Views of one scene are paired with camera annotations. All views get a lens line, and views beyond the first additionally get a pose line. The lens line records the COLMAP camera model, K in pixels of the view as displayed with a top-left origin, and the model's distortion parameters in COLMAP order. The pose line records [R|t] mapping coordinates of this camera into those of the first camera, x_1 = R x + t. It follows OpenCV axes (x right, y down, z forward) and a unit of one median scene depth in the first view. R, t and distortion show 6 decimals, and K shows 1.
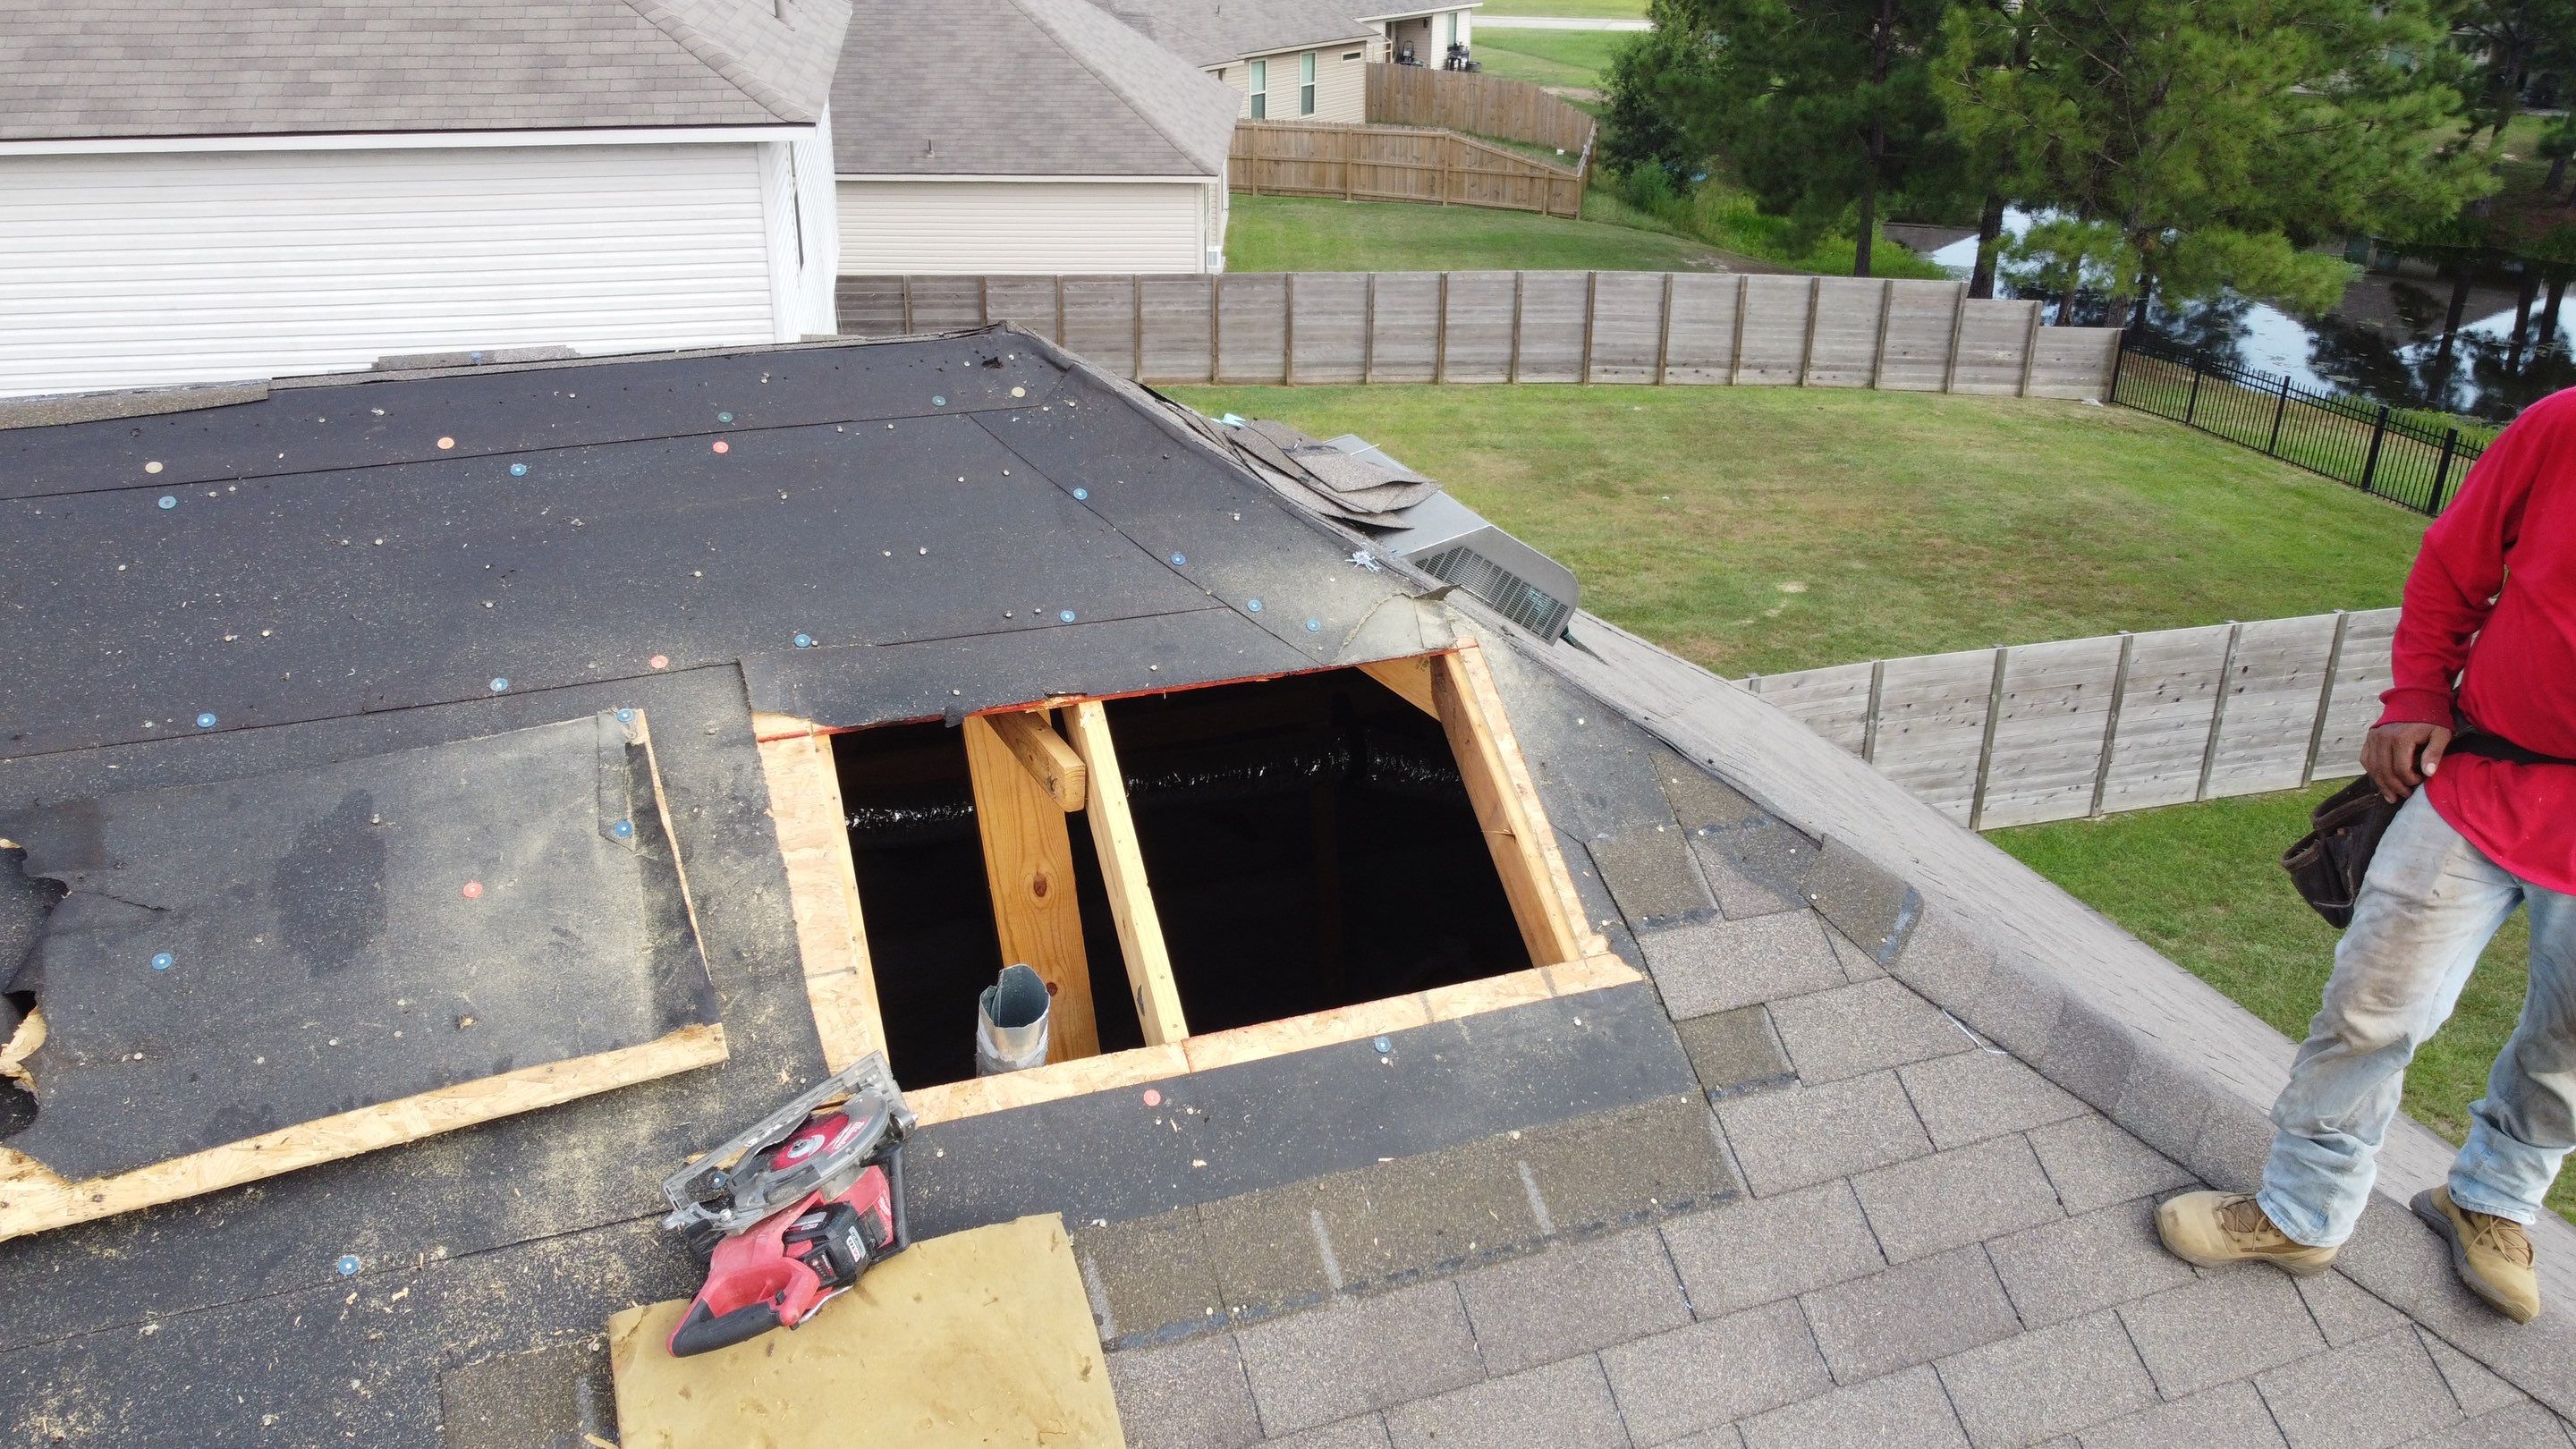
lens RADIAL K [[1951.4, 0, 1276.7], [0, 1951.4, 713.2], [0, 0, 1]] dist [-0.000116, 0.001143]
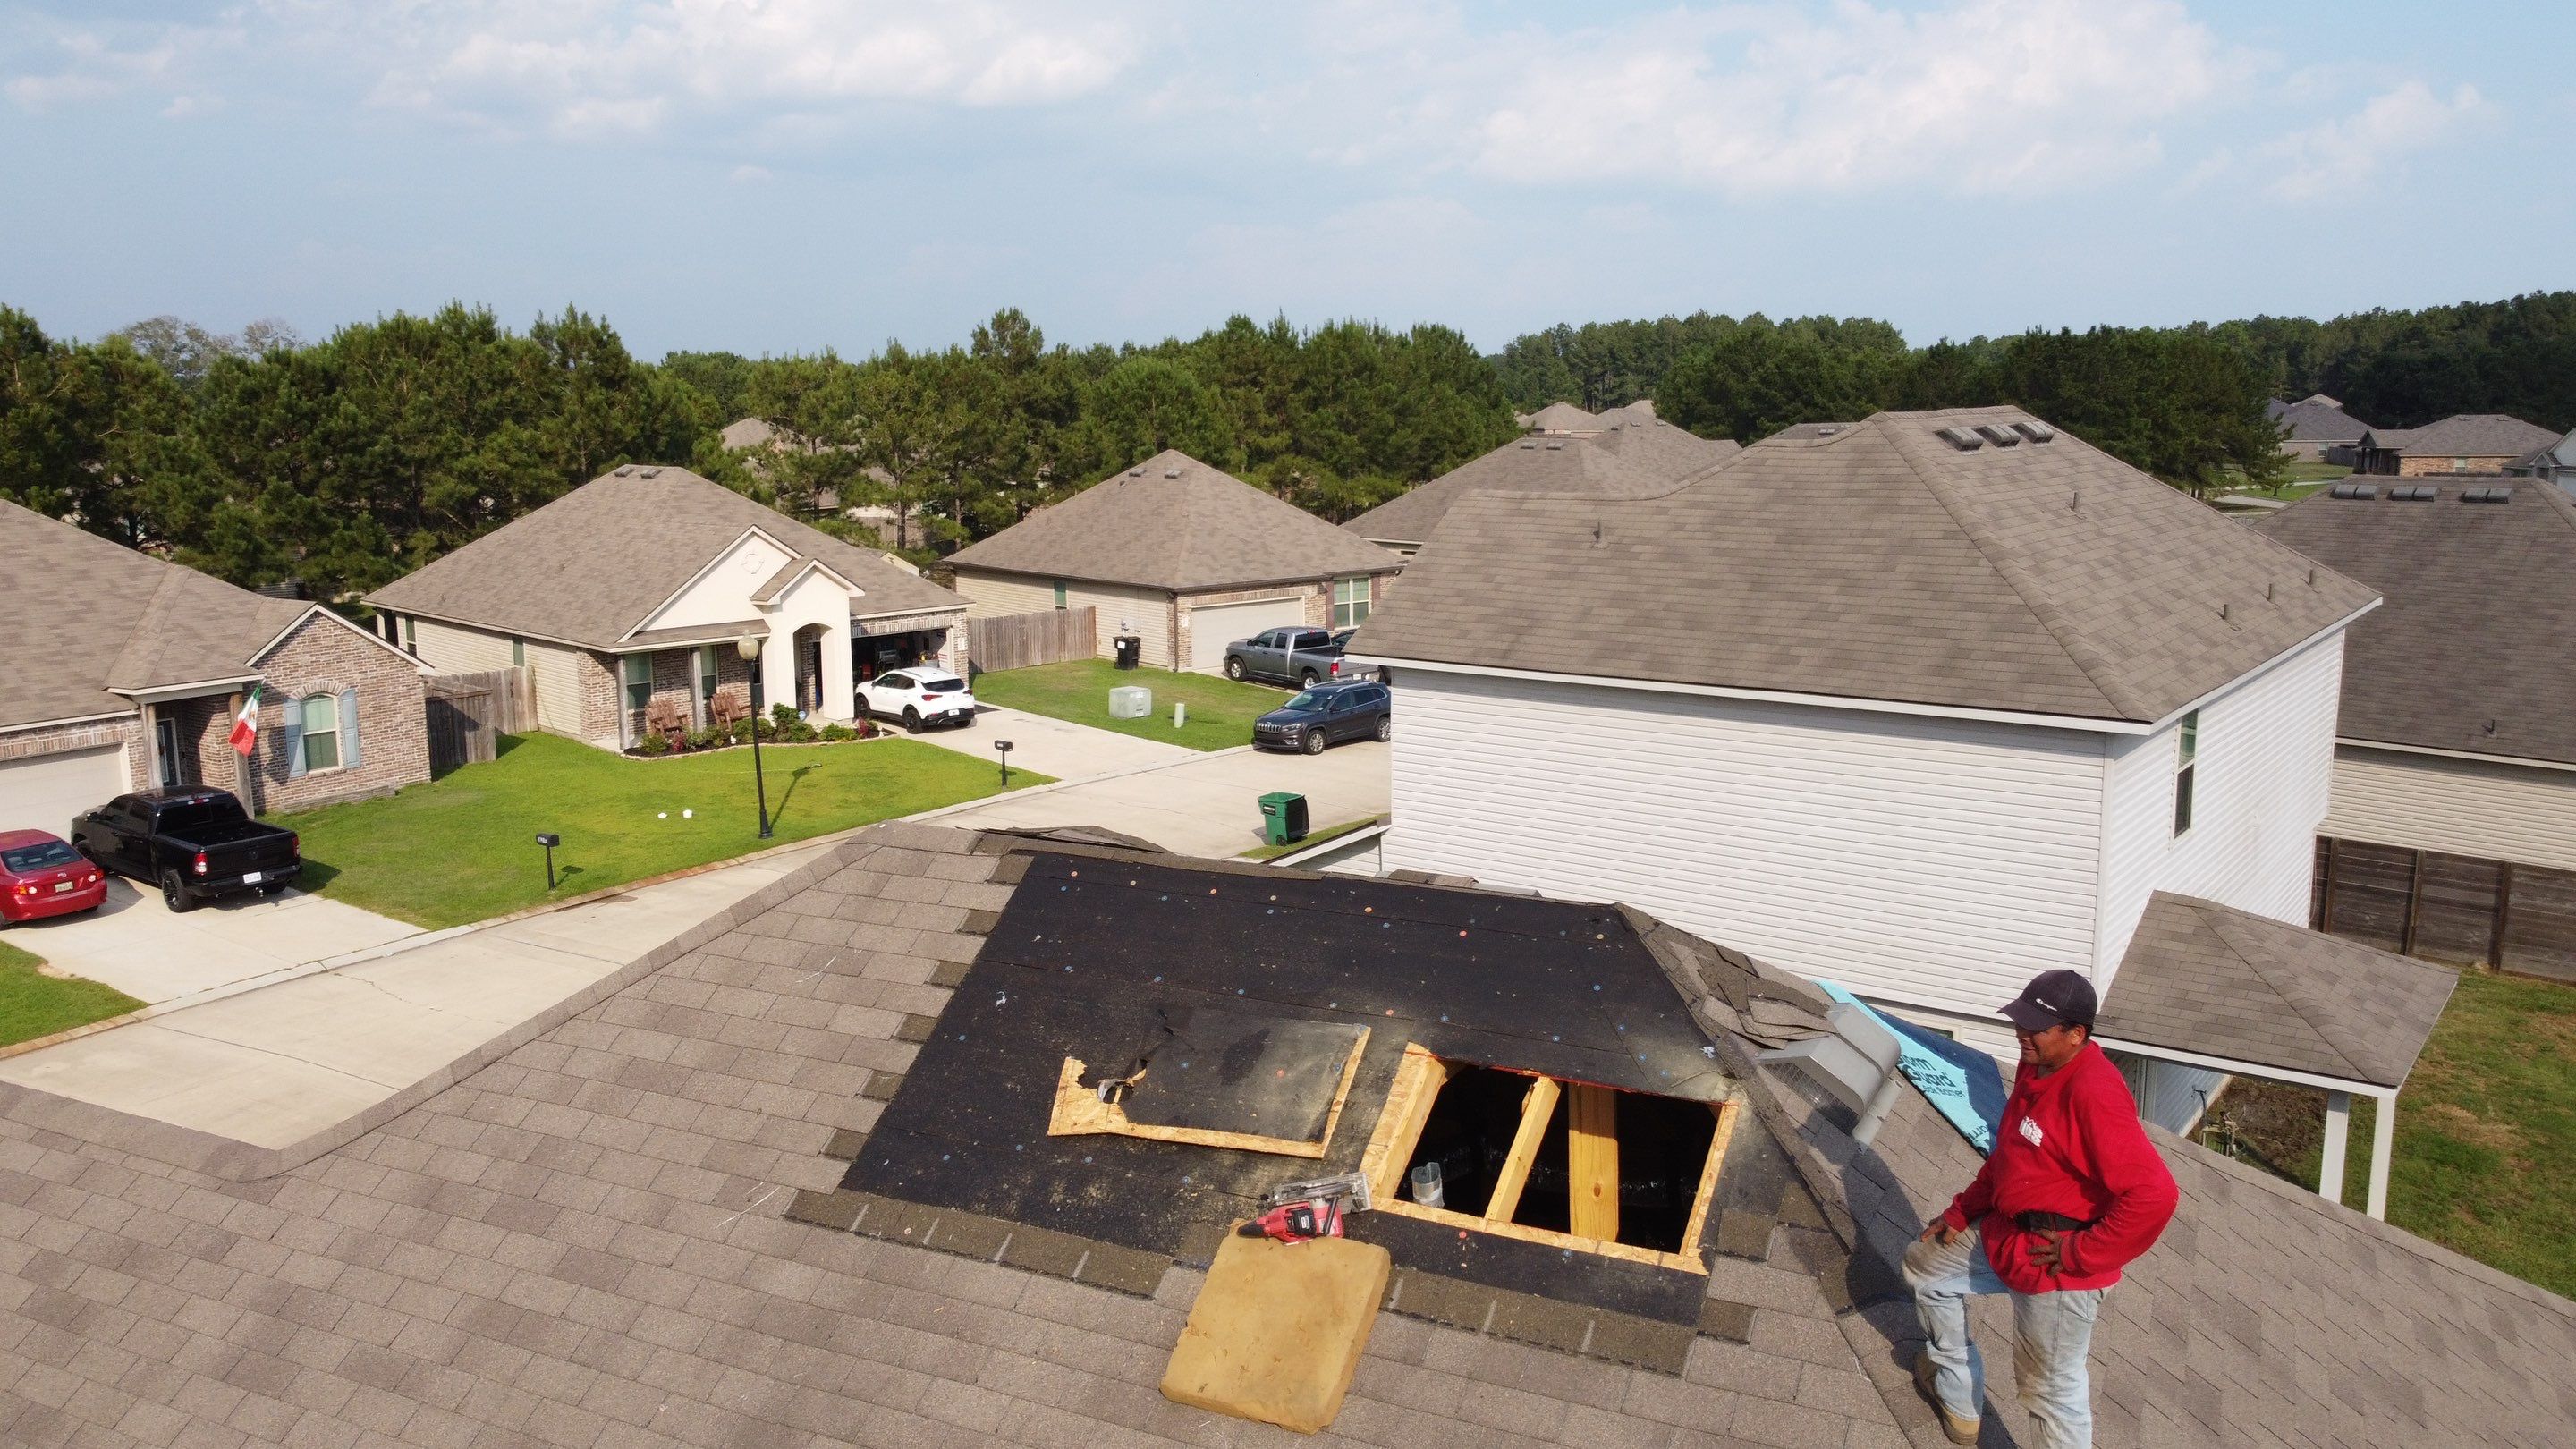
lens RADIAL K [[1951.4, 0, 1280.0], [0, 1951.4, 712.0], [0, 0, 1]] dist [-0.000116, 0.001143]
pose [[0.677861, 0.107697, -0.727259, 0.221672], [-0.283411, 0.951036, -0.123325, -0.007295], [0.678367, 0.289711, 0.675193, -0.141134]]
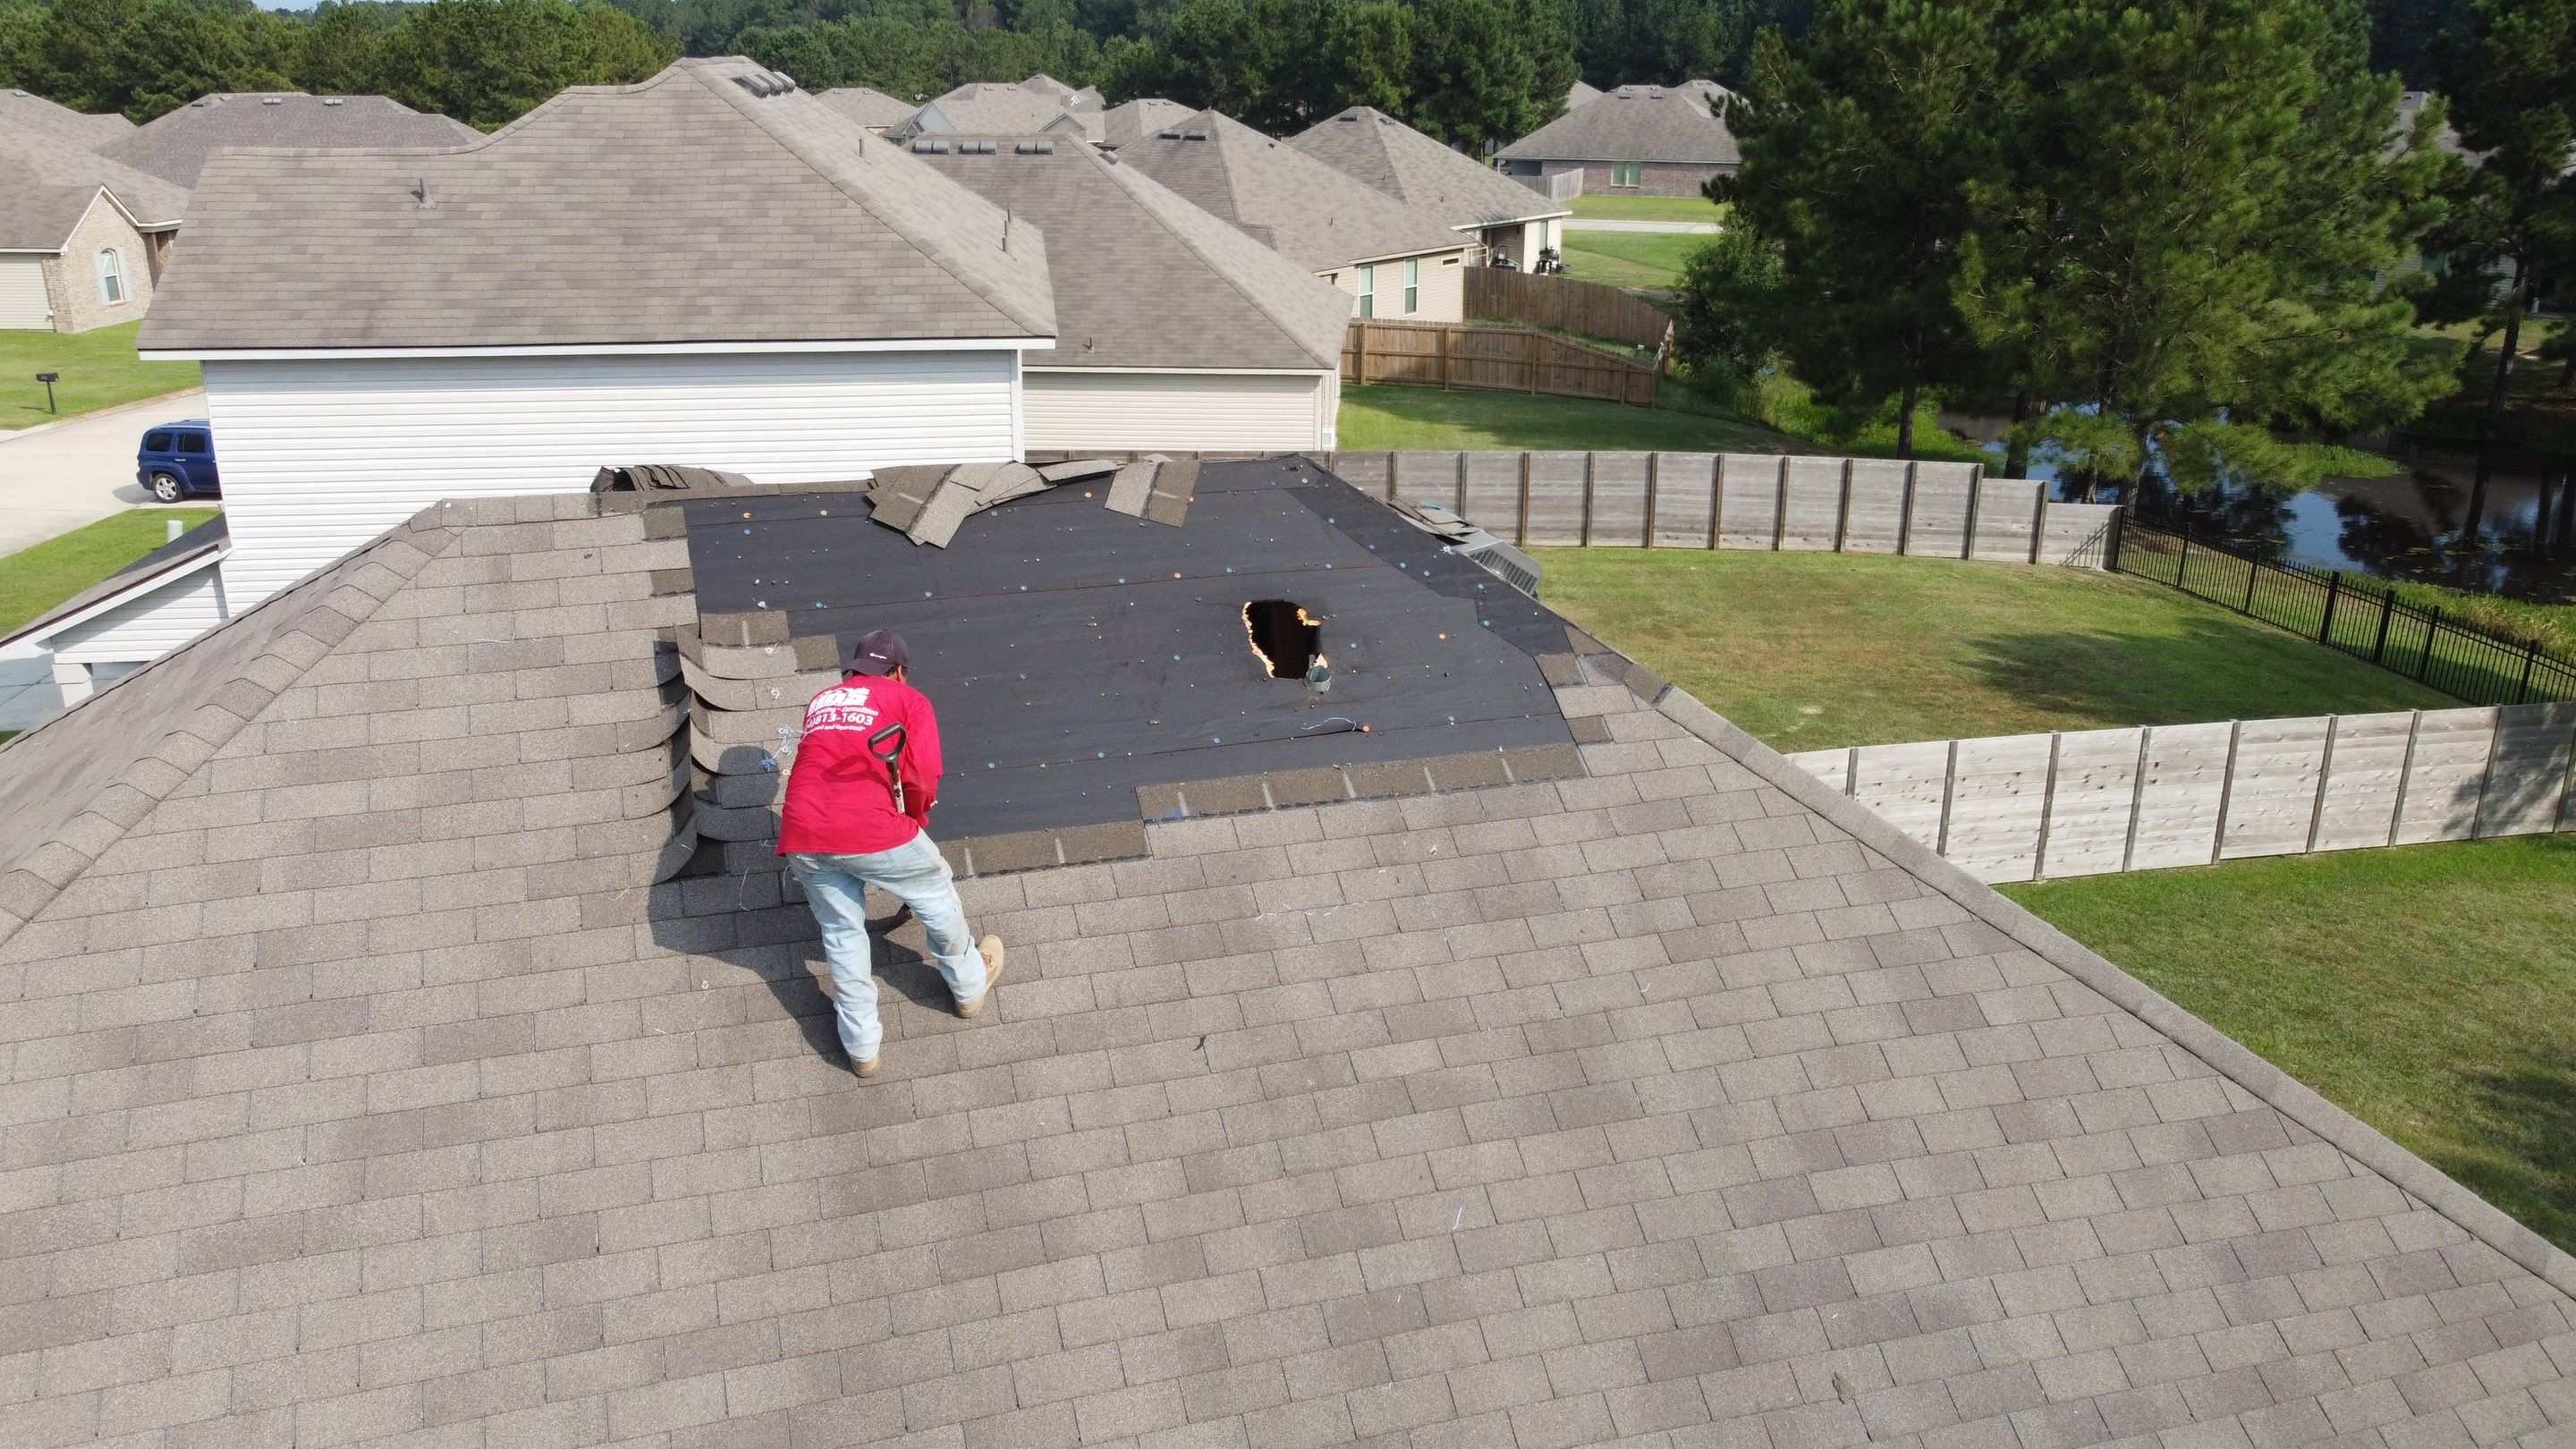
lens RADIAL K [[1951.4, 0, 1277.4], [0, 1951.4, 705.4], [0, 0, 1]] dist [-0.000116, 0.001143]
pose [[0.998727, 0.015273, -0.048074, -0.008982], [-0.019753, 0.995362, -0.094152, 0.066297], [0.046413, 0.094981, 0.994396, -0.268226]]
